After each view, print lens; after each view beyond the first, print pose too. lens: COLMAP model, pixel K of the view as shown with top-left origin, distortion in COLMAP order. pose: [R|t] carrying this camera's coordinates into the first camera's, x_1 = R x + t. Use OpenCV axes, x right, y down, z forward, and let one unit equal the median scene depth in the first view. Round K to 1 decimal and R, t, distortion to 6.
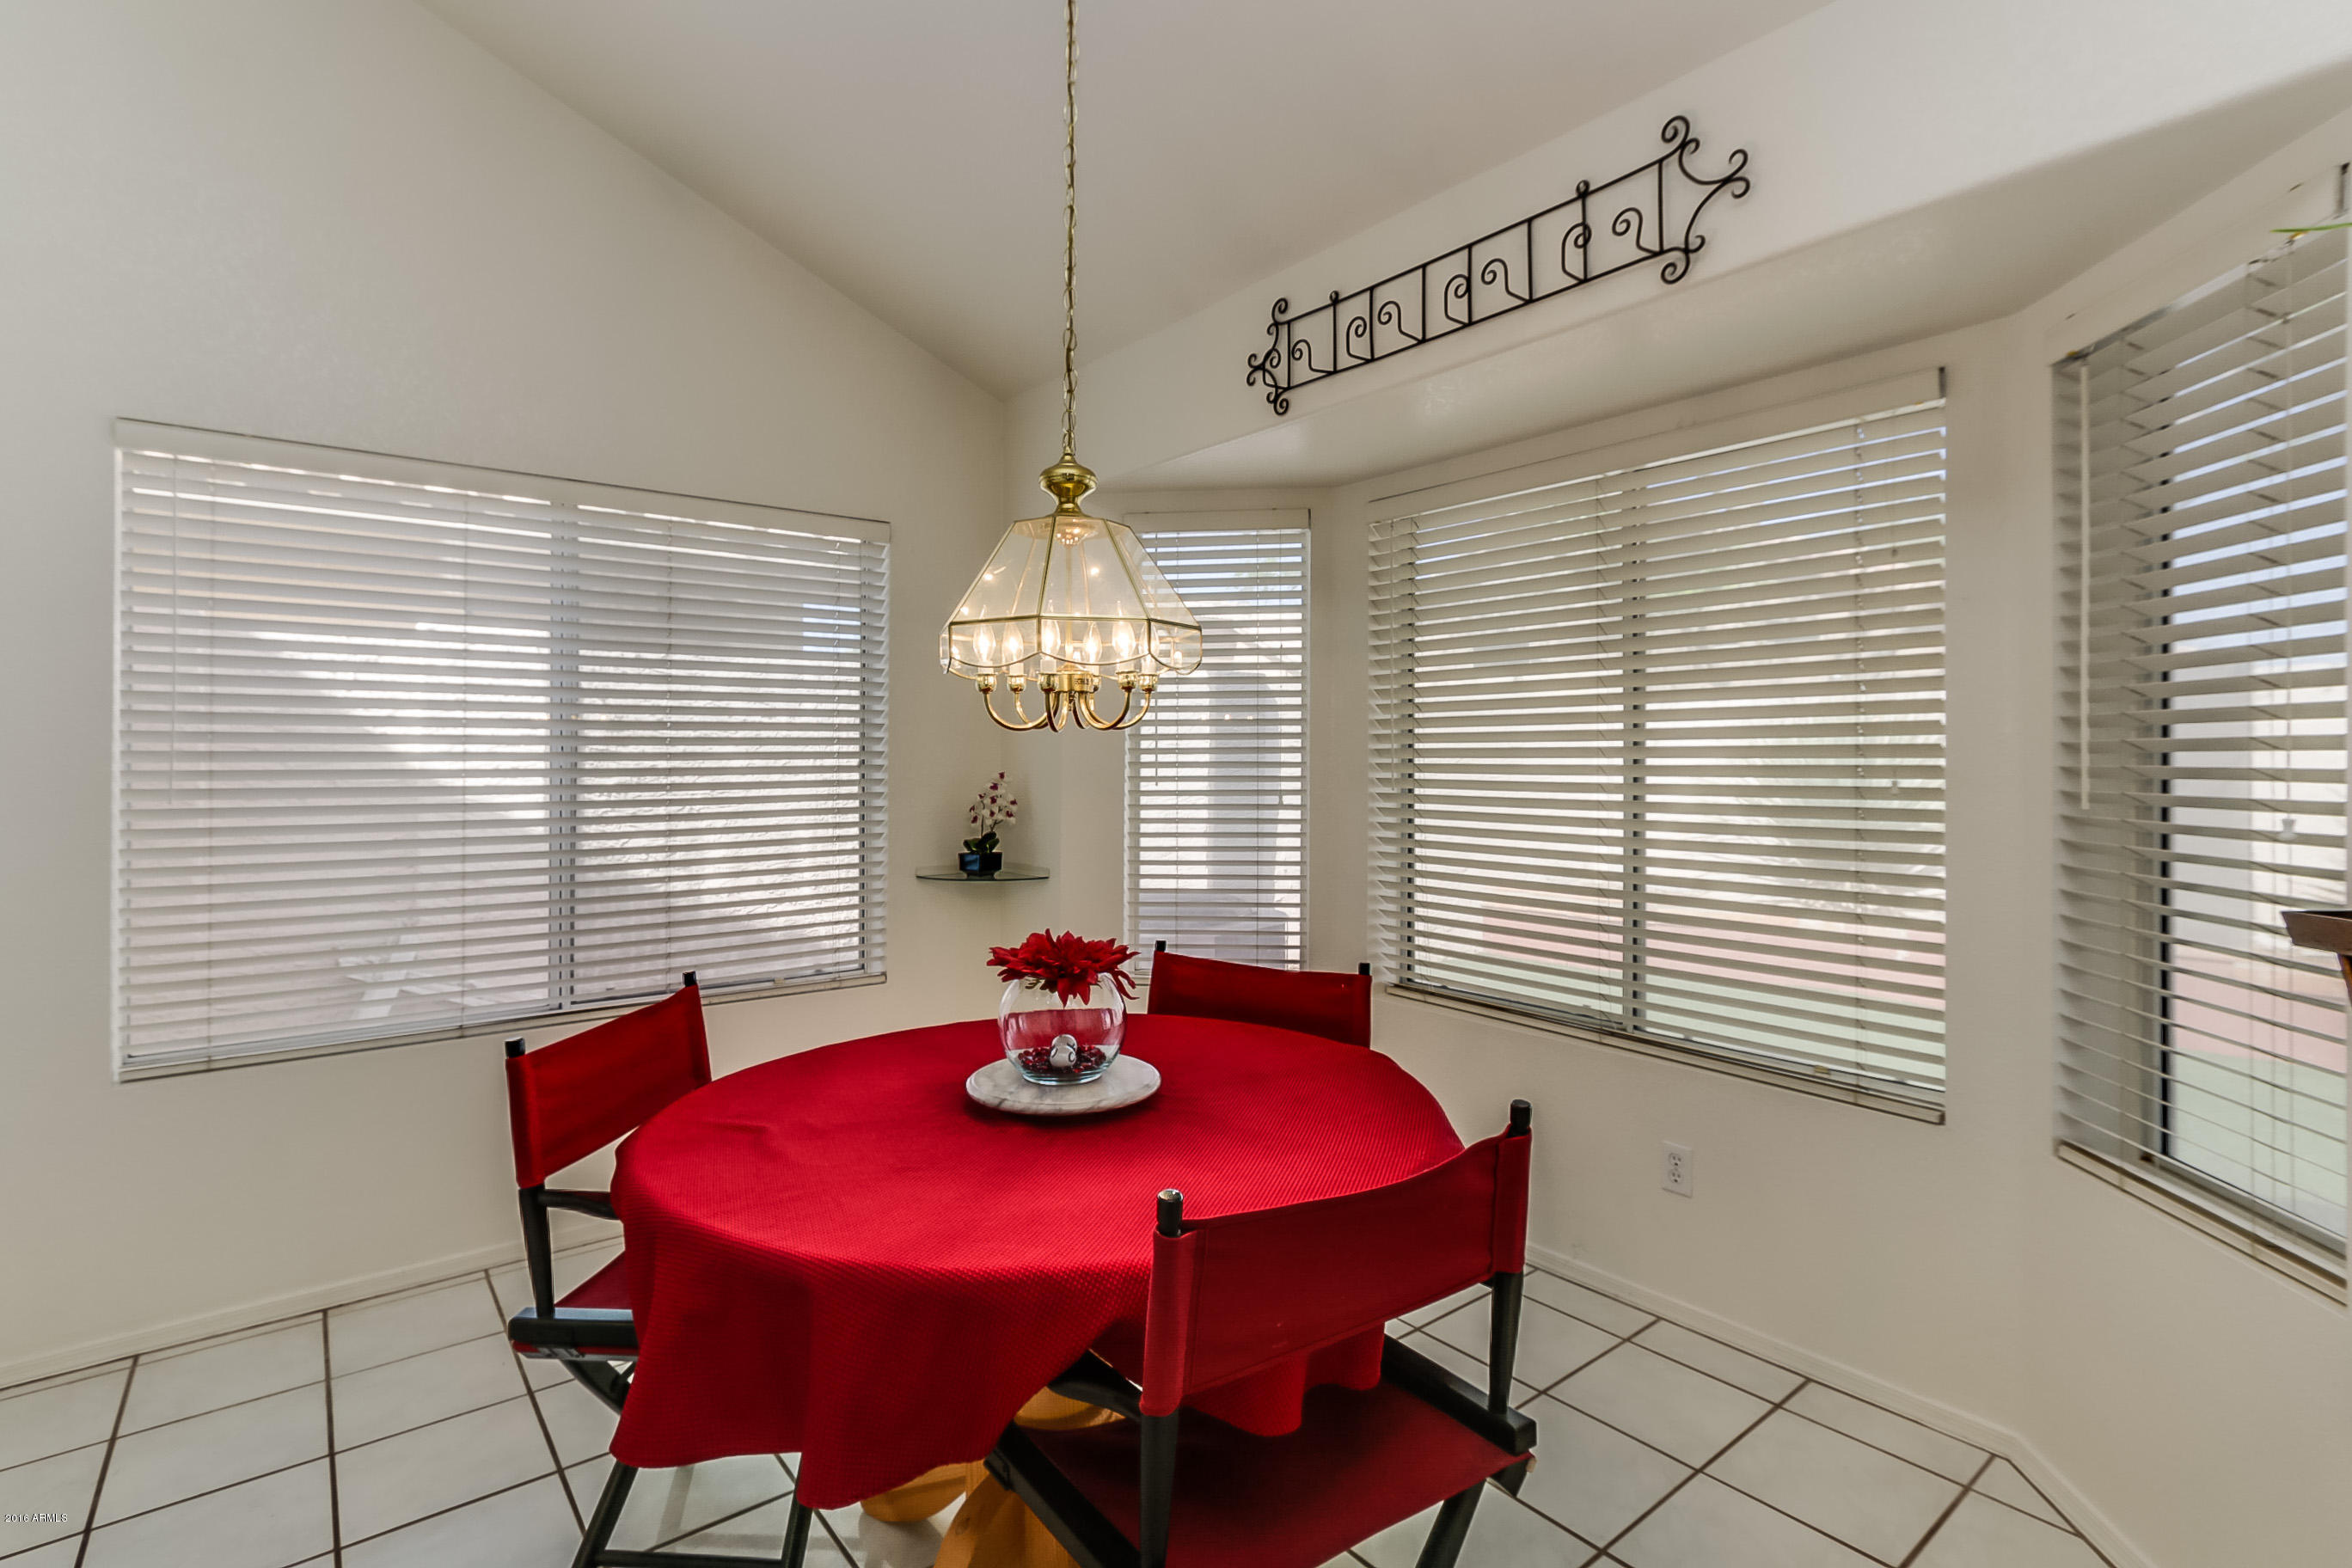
lens RADIAL K [[1110.3, 0, 1237.7], [0, 1110.3, 757.3], [0, 0, 1]] dist [-0.010208, 0.005040]
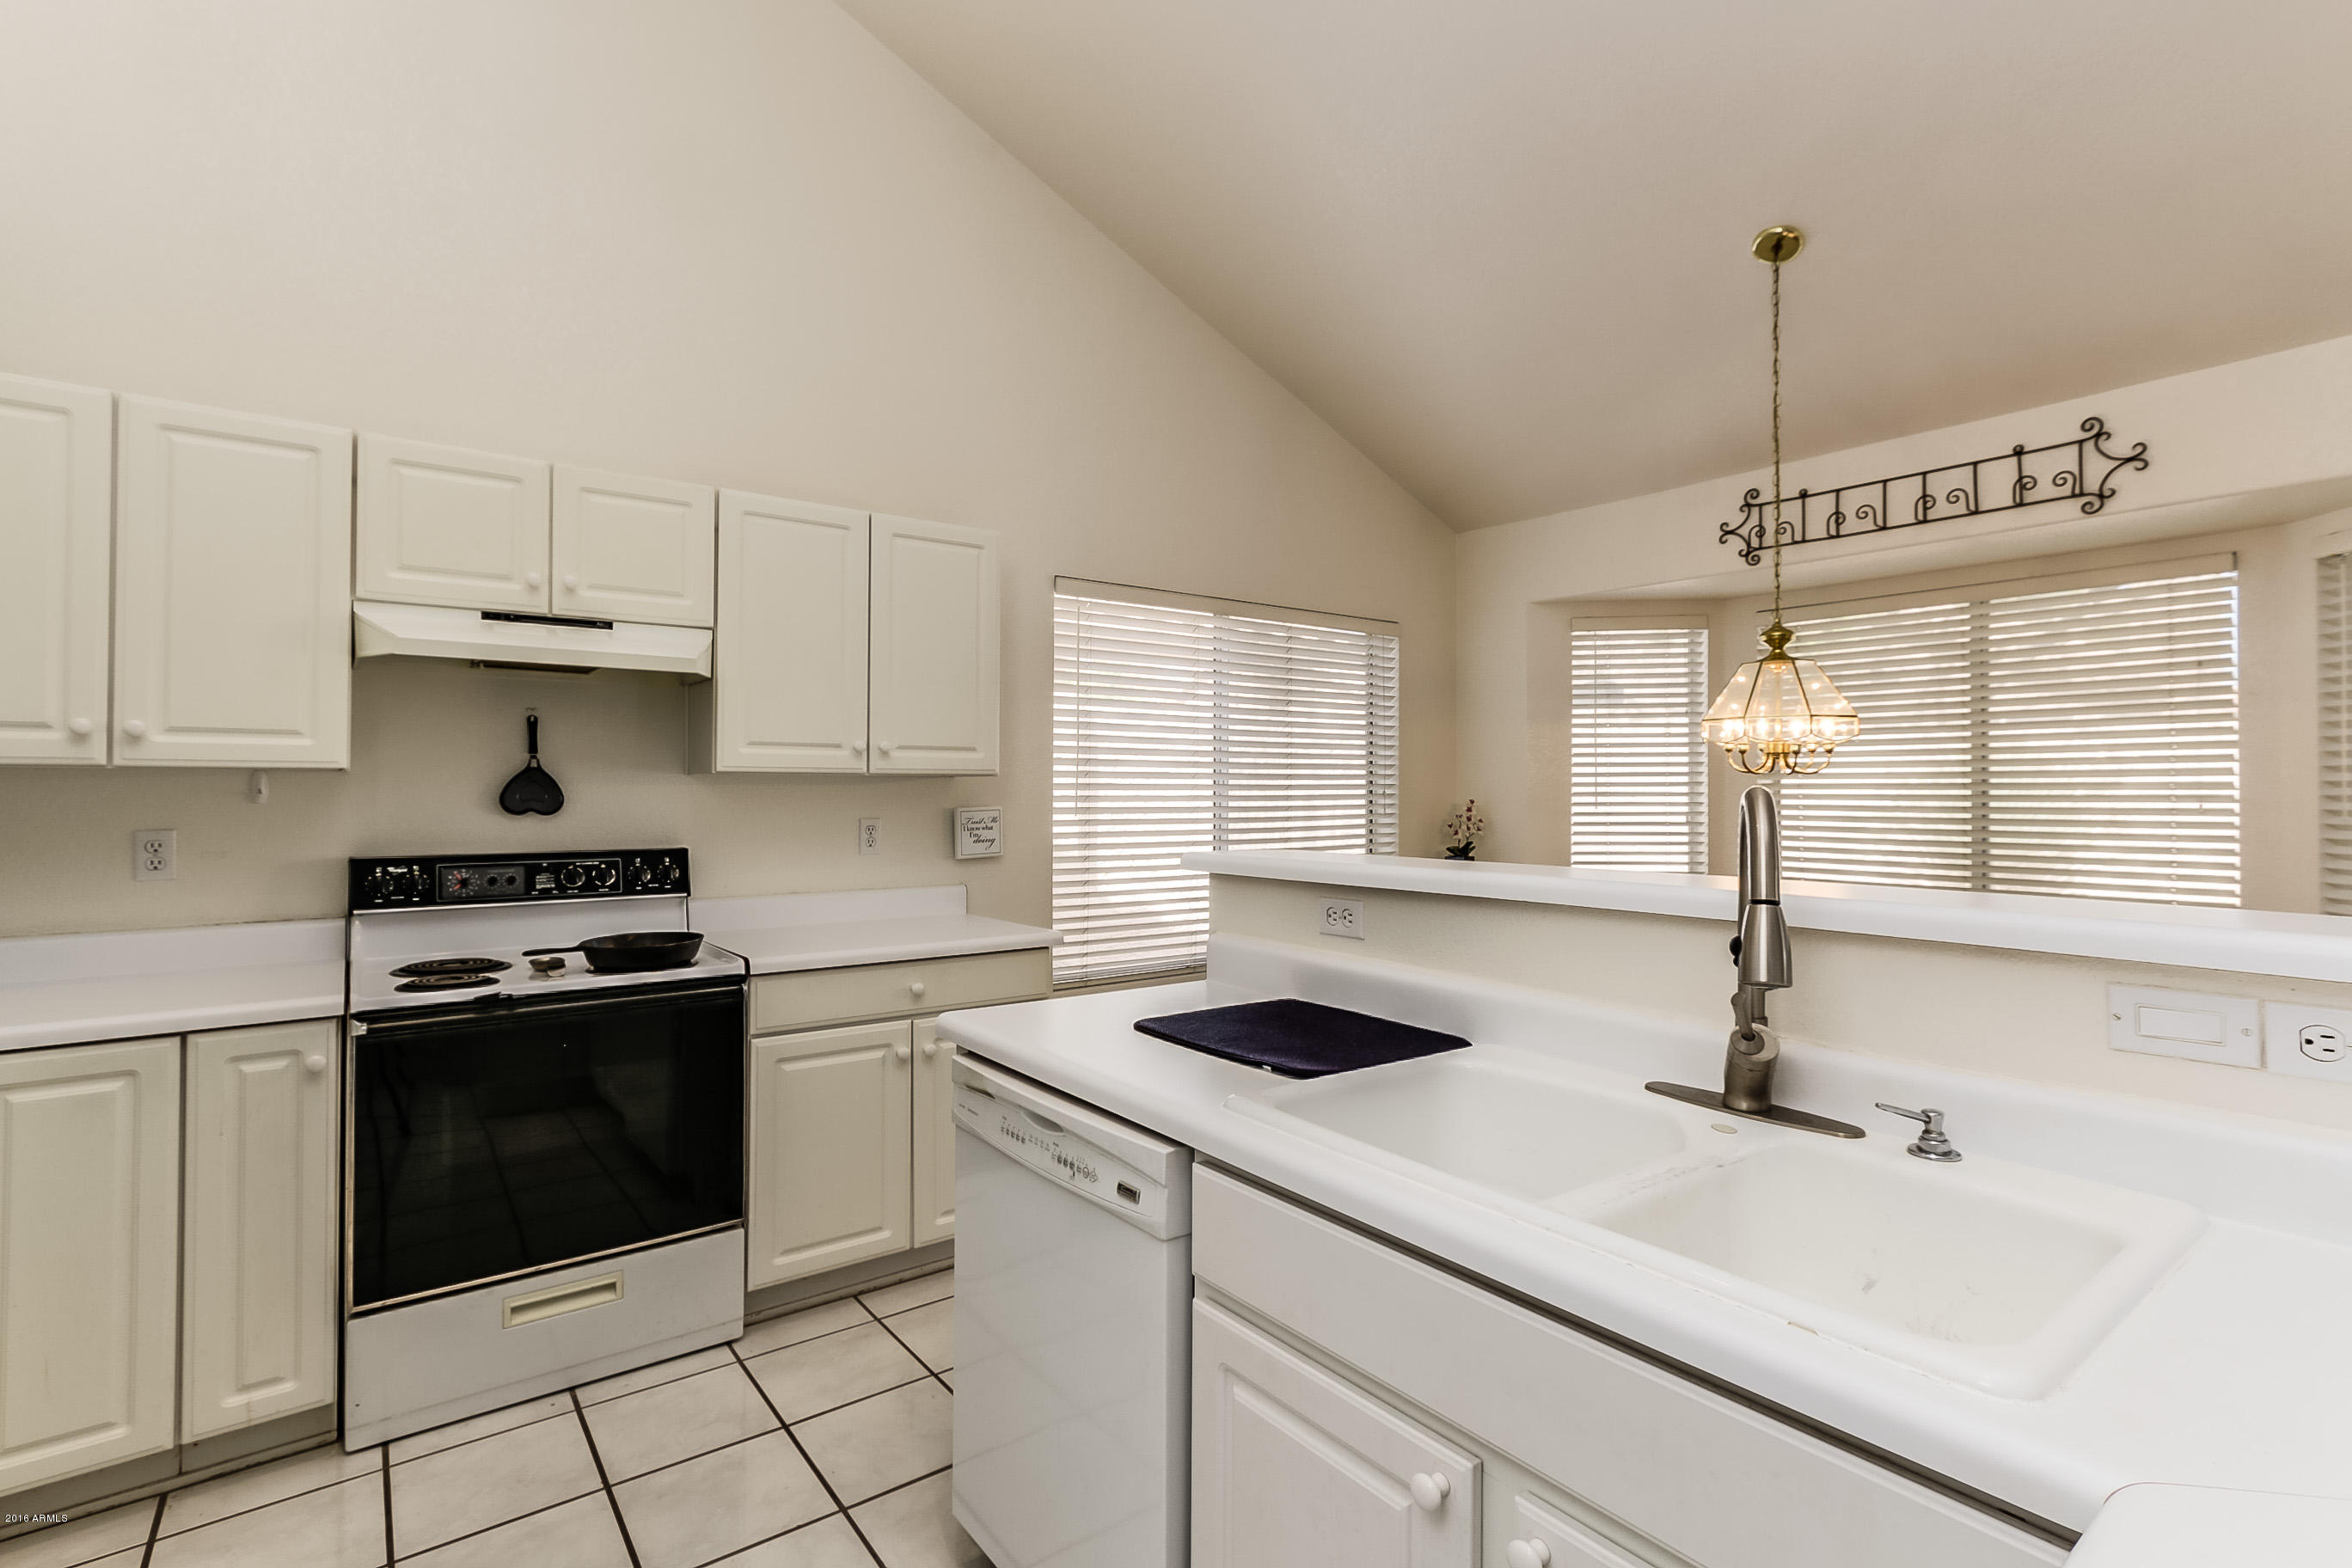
lens RADIAL K [[1078.0, 0, 1244.3], [0, 1078.0, 764.1], [0, 0, 1]] dist [-0.007327, 0.005734]
pose [[0.999774, 0.000738, -0.021240, -0.879952], [-0.001269, 0.999686, -0.025007, 0.004814], [0.021215, 0.025028, 0.999462, -0.683959]]
